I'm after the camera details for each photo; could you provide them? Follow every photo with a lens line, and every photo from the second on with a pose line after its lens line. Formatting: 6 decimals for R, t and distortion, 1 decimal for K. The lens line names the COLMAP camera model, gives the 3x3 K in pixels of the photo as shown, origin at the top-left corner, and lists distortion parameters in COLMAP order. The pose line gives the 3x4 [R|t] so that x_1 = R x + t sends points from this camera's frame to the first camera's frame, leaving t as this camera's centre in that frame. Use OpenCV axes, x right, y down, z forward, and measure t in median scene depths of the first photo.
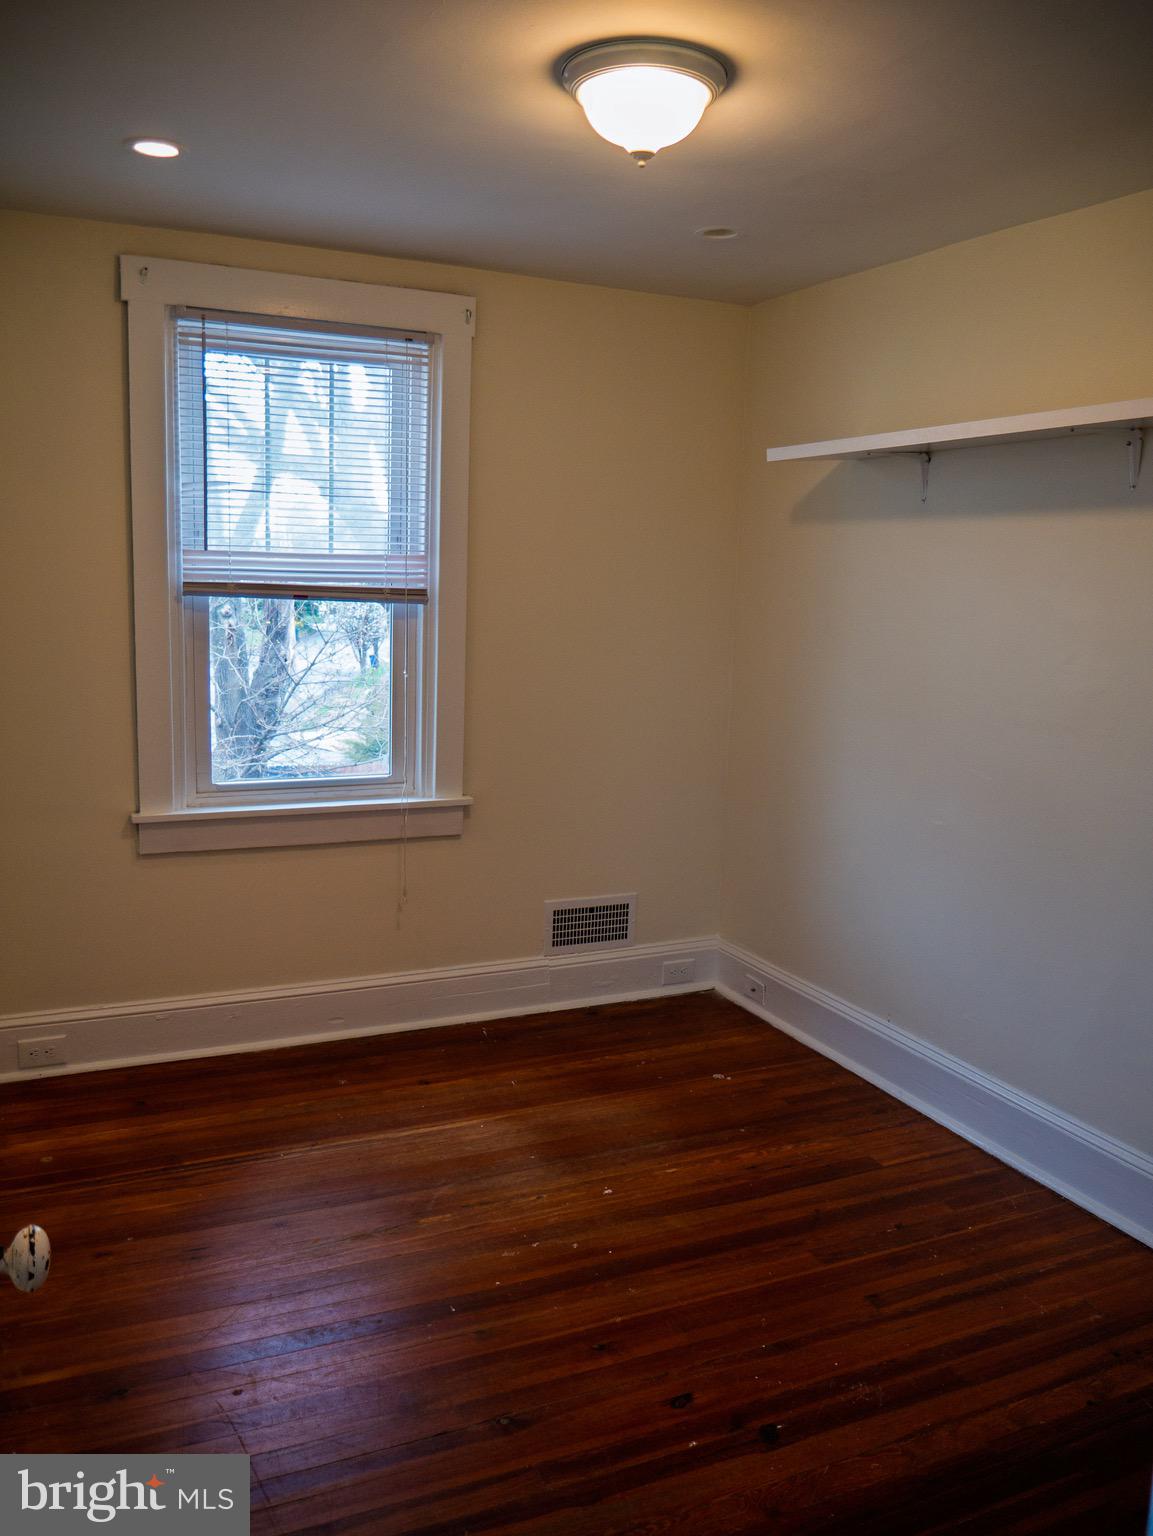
lens RADIAL K [[1279.7, 0, 566.0], [0, 1279.7, 771.5], [0, 0, 1]] dist [-0.025611, 0.010994]
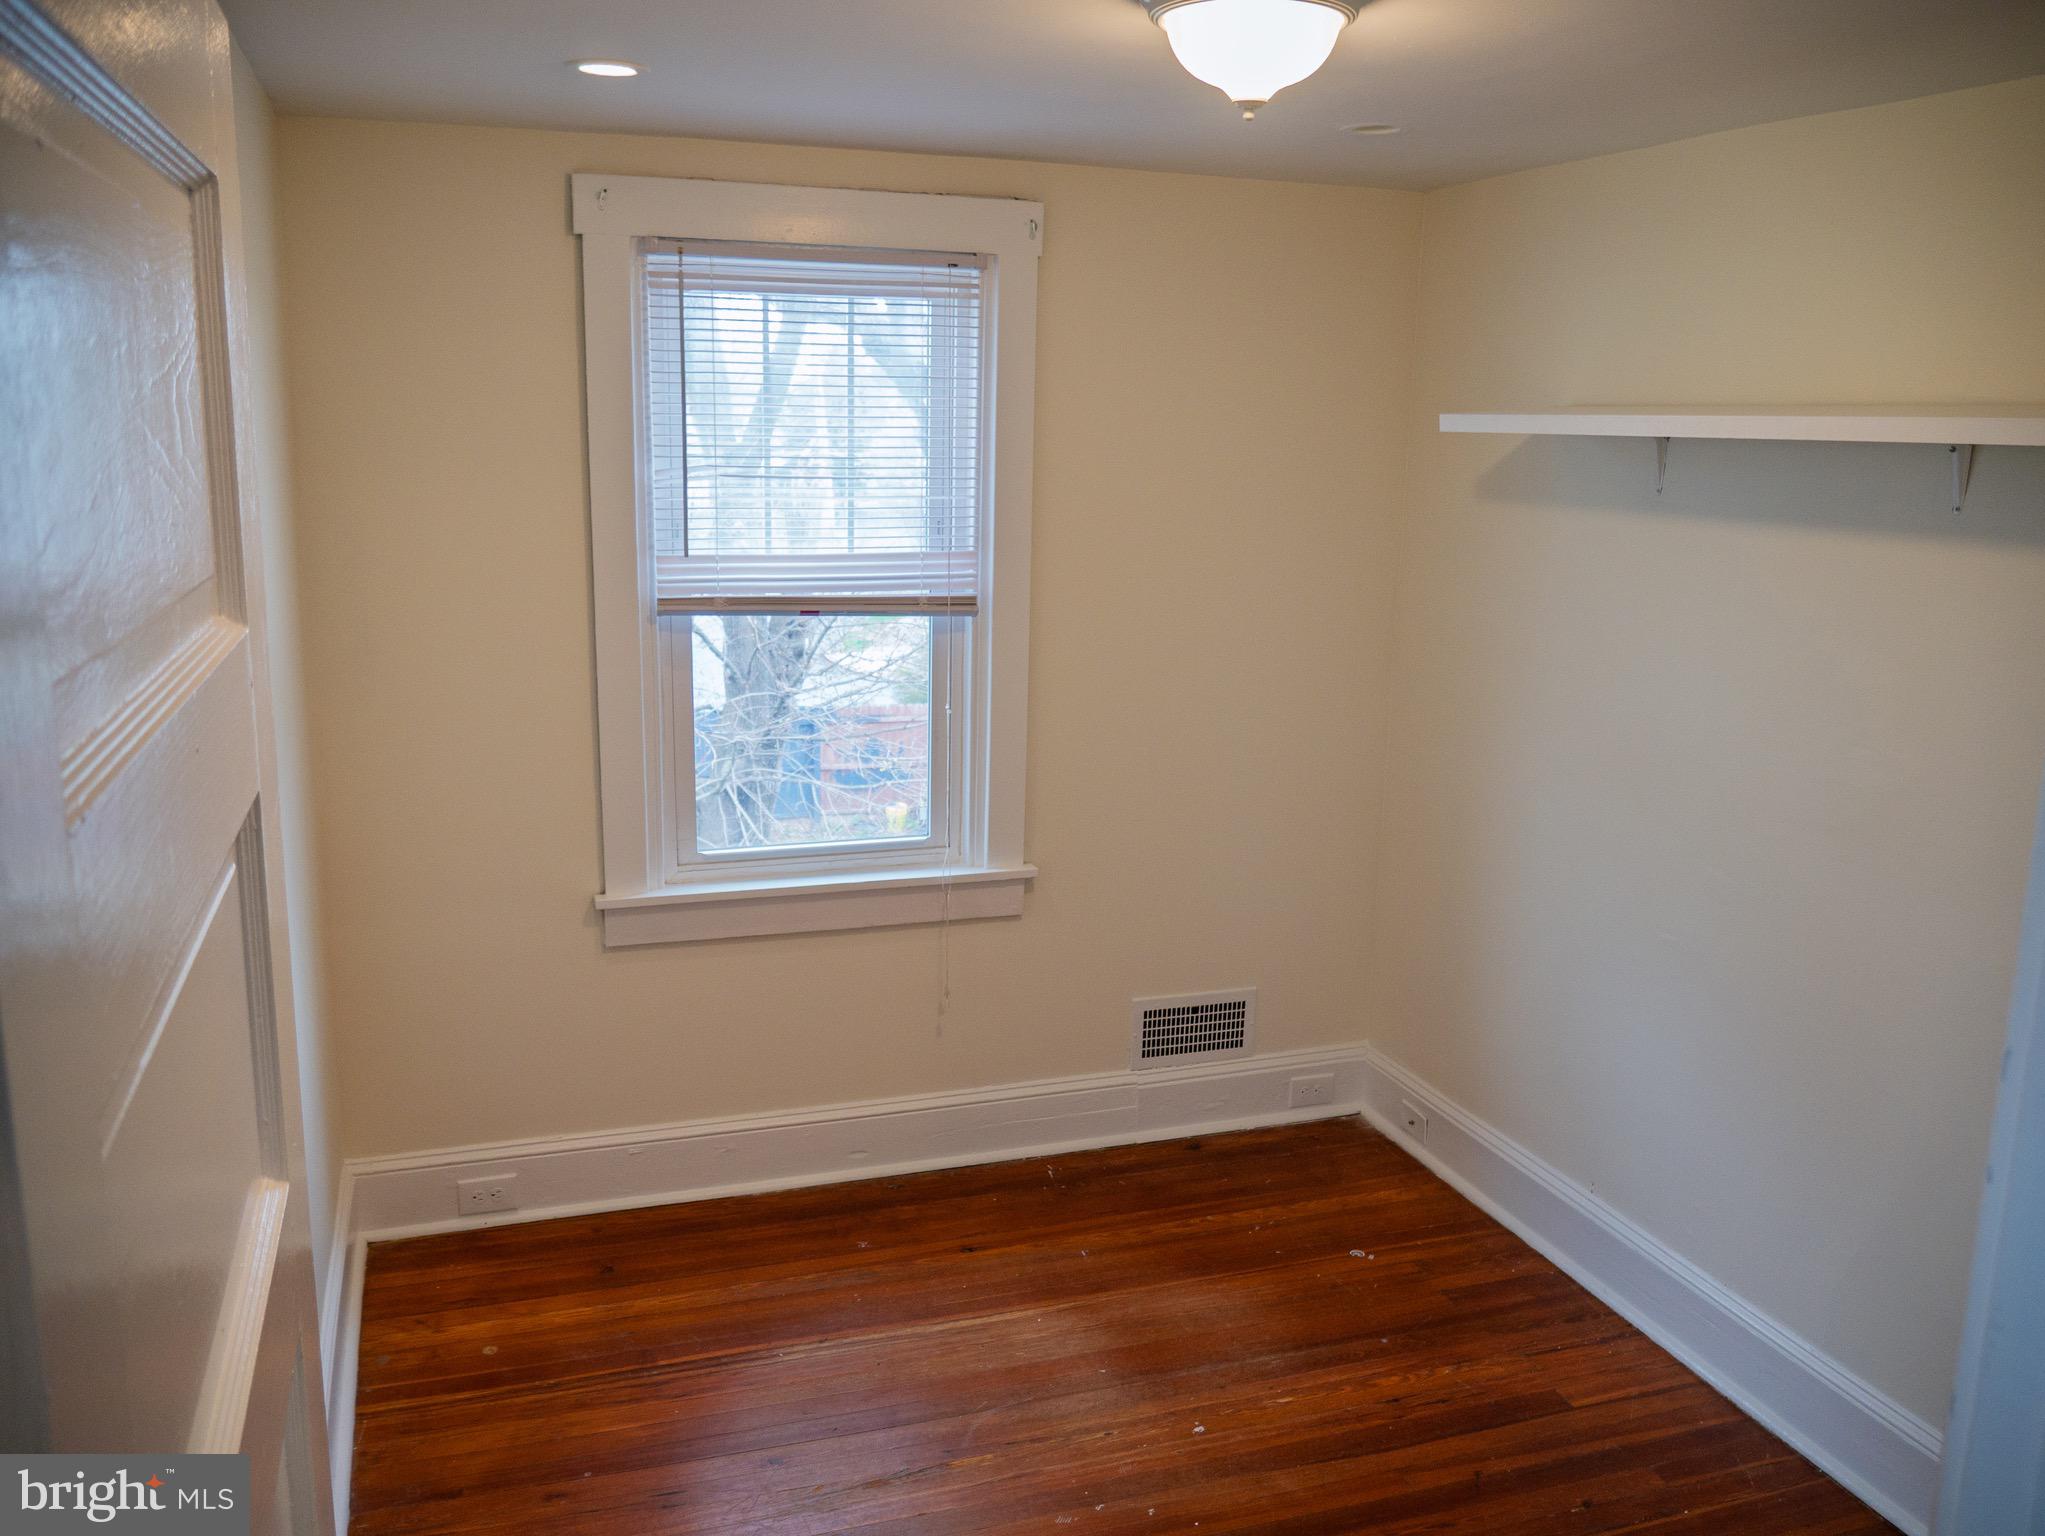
lens RADIAL K [[1703.7, 0, 1019.5], [0, 1703.7, 764.2], [0, 0, 1]] dist [-0.025611, 0.010994]
pose [[0.994431, 0.012977, -0.104589, 0.023565], [-0.007005, 0.998334, 0.057266, -0.108428], [0.105158, -0.056214, 0.992865, 0.004163]]
